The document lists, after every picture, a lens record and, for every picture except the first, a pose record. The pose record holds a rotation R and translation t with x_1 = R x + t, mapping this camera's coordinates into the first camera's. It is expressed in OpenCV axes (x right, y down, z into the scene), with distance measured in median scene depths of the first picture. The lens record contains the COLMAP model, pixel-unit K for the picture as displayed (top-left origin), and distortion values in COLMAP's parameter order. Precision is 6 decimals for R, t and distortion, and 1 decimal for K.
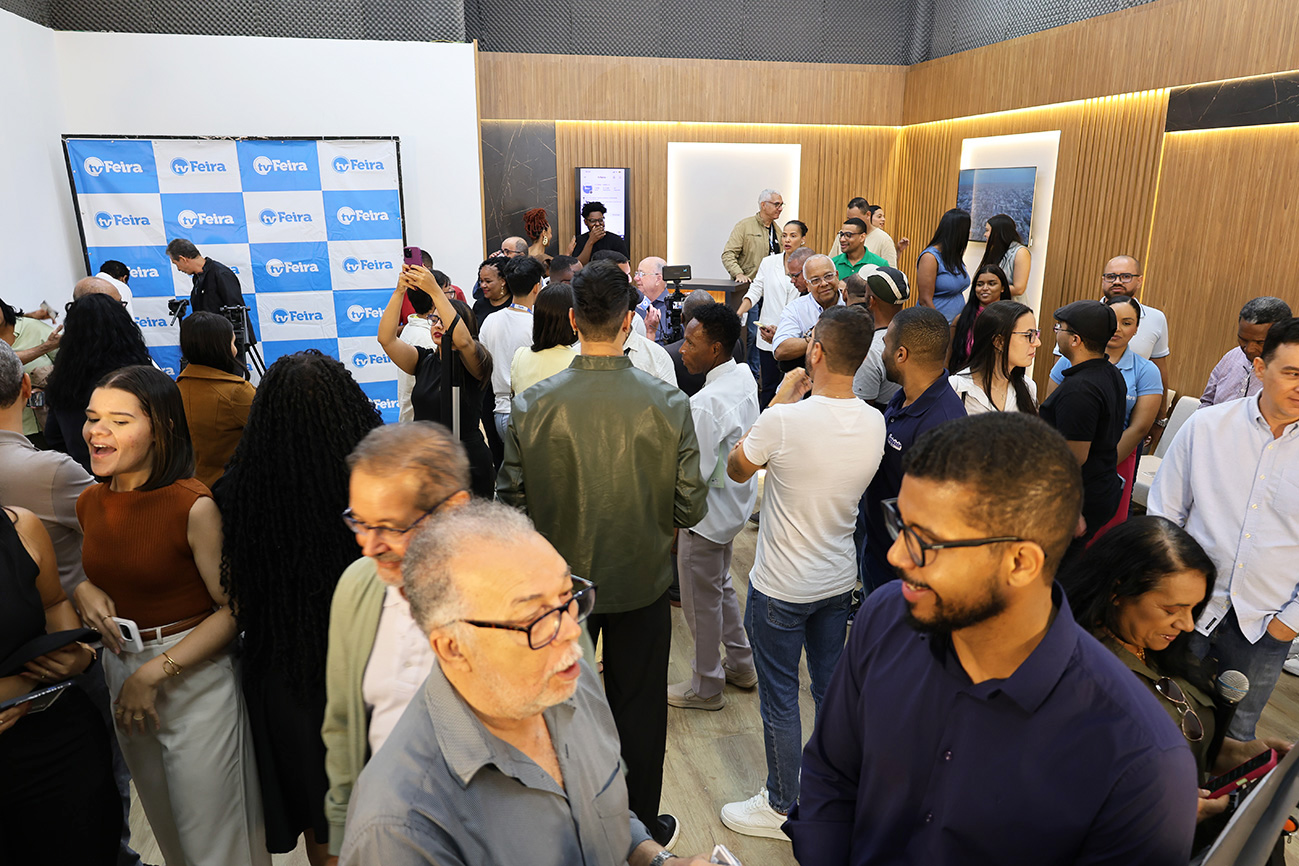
lens RADIAL K [[883.9, 0, 650.8], [0, 883.9, 433.8], [0, 0, 1]] dist [-0.009879, -0.007493]
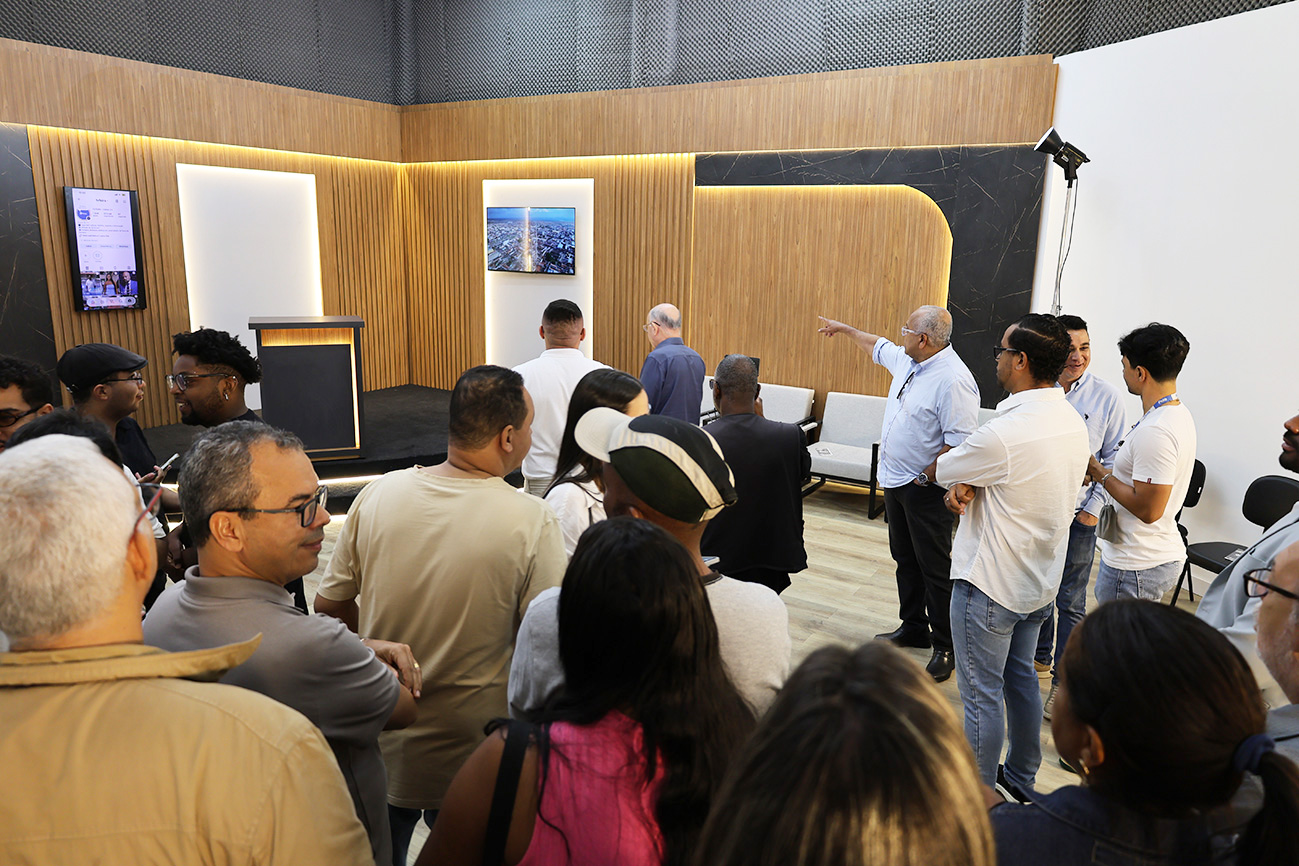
lens RADIAL K [[883.9, 0, 660.0], [0, 883.9, 430.9], [0, 0, 1]] dist [-0.009879, -0.007493]
pose [[0.689825, -0.138954, 0.710516, -0.304109], [0.169841, 0.985081, 0.027755, -0.018940], [-0.703772, 0.101529, 0.703134, 0.098953]]
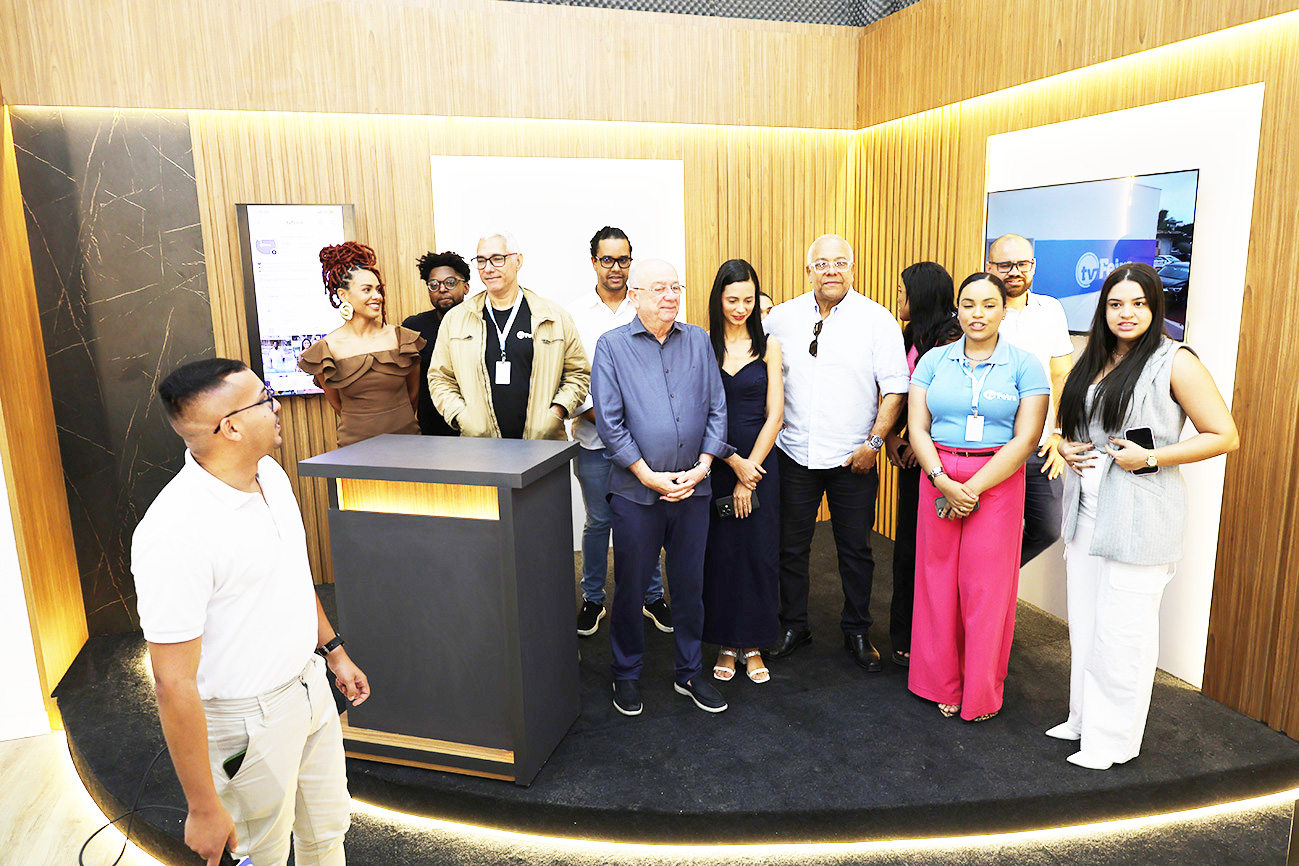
lens RADIAL K [[883.9, 0, 647.7], [0, 883.9, 443.3], [0, 0, 1]] dist [-0.009879, -0.007493]
pose [[0.993704, -0.041374, 0.104122, 0.087903], [0.049103, 0.996138, -0.072793, -0.119455], [-0.100708, 0.077447, 0.991897, 0.493981]]
